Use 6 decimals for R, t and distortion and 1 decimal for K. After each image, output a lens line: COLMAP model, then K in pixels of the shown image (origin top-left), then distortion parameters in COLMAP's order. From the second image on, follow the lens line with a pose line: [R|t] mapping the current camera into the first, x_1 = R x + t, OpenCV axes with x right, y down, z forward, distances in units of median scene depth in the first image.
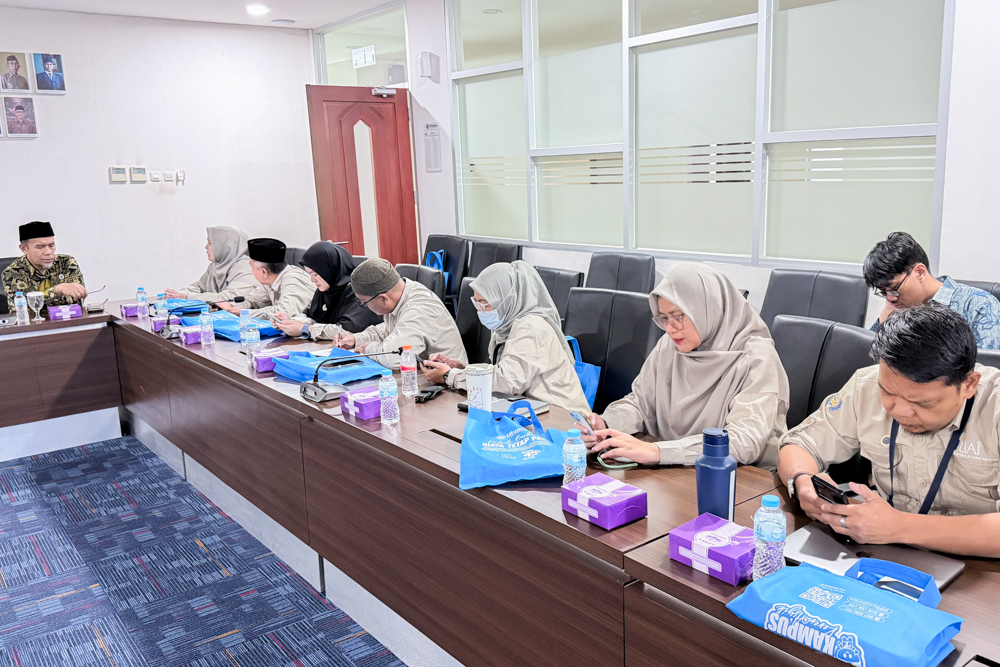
lens RADIAL K [[710.4, 0, 500.0], [0, 710.4, 333.5], [0, 0, 1]] dist [0.001199, -0.036779]
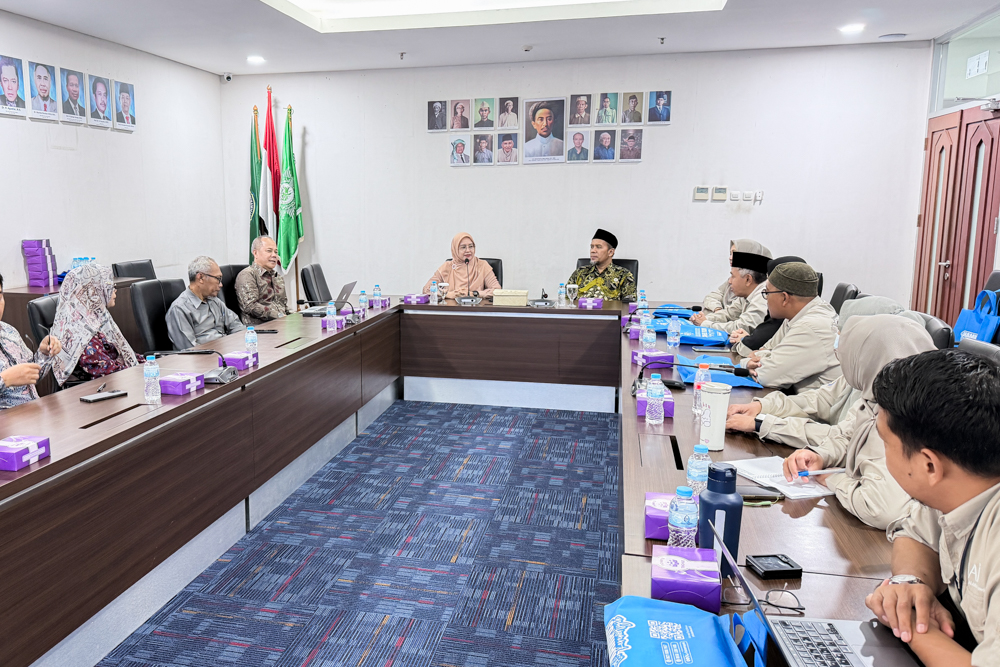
lens RADIAL K [[710.4, 0, 500.0], [0, 710.4, 333.5], [0, 0, 1]] dist [0.001199, -0.036779]
pose [[0.674333, 0.152720, -0.722462, 0.250855], [-0.172147, 0.983934, 0.047314, -0.011695], [0.718081, 0.092464, 0.689790, 0.034518]]
